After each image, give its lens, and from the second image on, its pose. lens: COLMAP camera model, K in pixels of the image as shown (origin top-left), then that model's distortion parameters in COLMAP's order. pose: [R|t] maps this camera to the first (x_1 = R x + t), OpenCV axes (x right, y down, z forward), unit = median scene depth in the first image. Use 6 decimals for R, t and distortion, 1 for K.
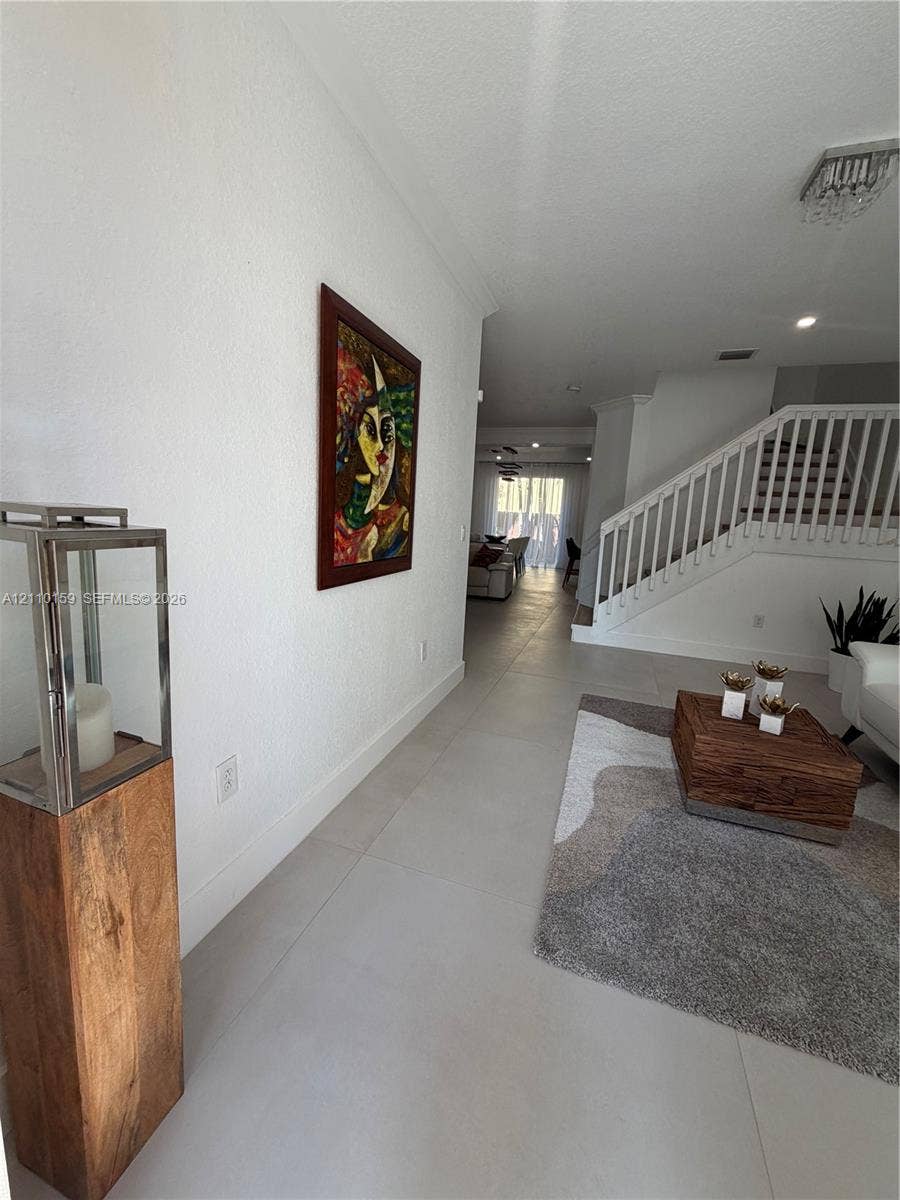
lens RADIAL K [[477.1, 0, 450.7], [0, 477.1, 596.9], [0, 0, 1]] dist [0.000582, -0.000111]
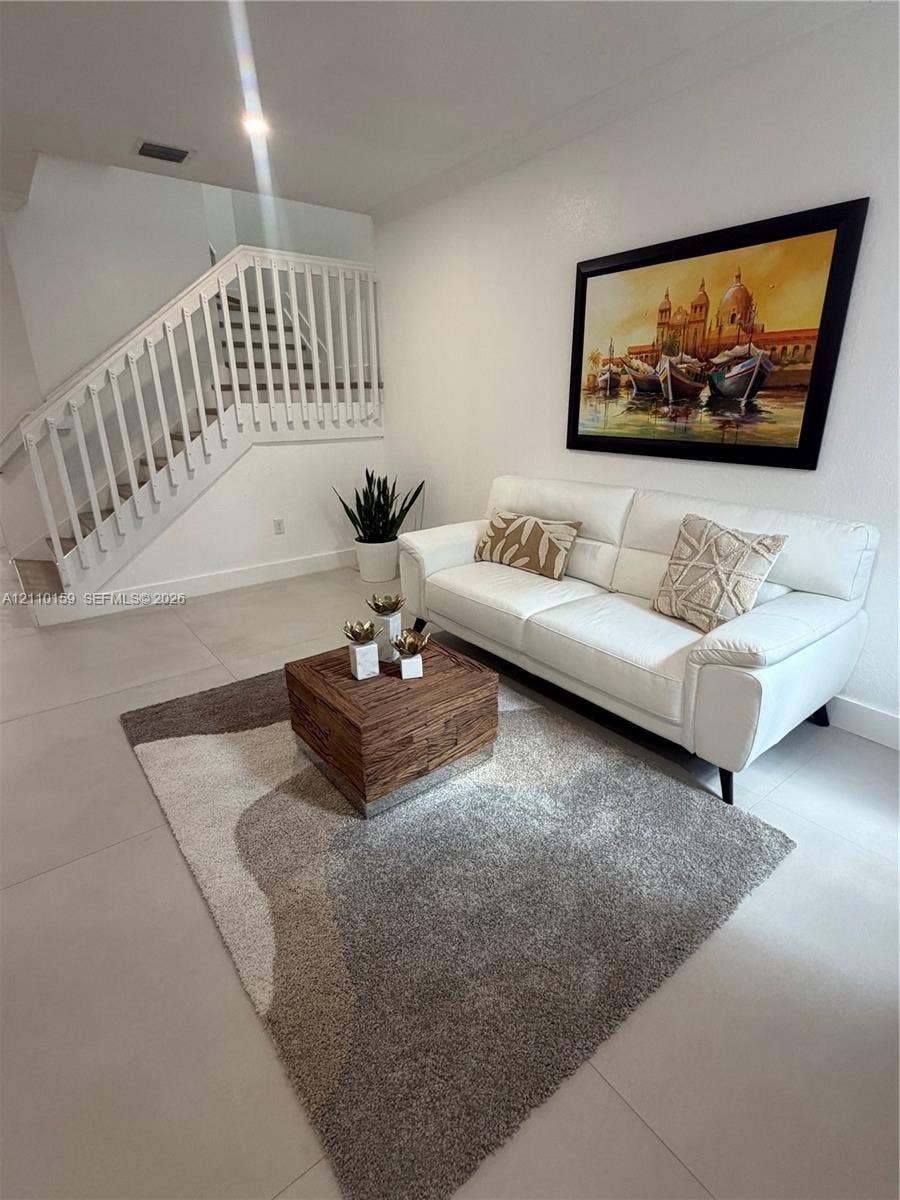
lens RADIAL K [[557.4, 0, 451.1], [0, 557.4, 605.1], [0, 0, 1]] dist [-0.023032, -0.000128]
pose [[0.524556, -0.337435, 0.781651, -0.015019], [0.169832, 0.941124, 0.292307, -0.097637], [-0.834265, -0.020582, 0.550979, 0.364485]]
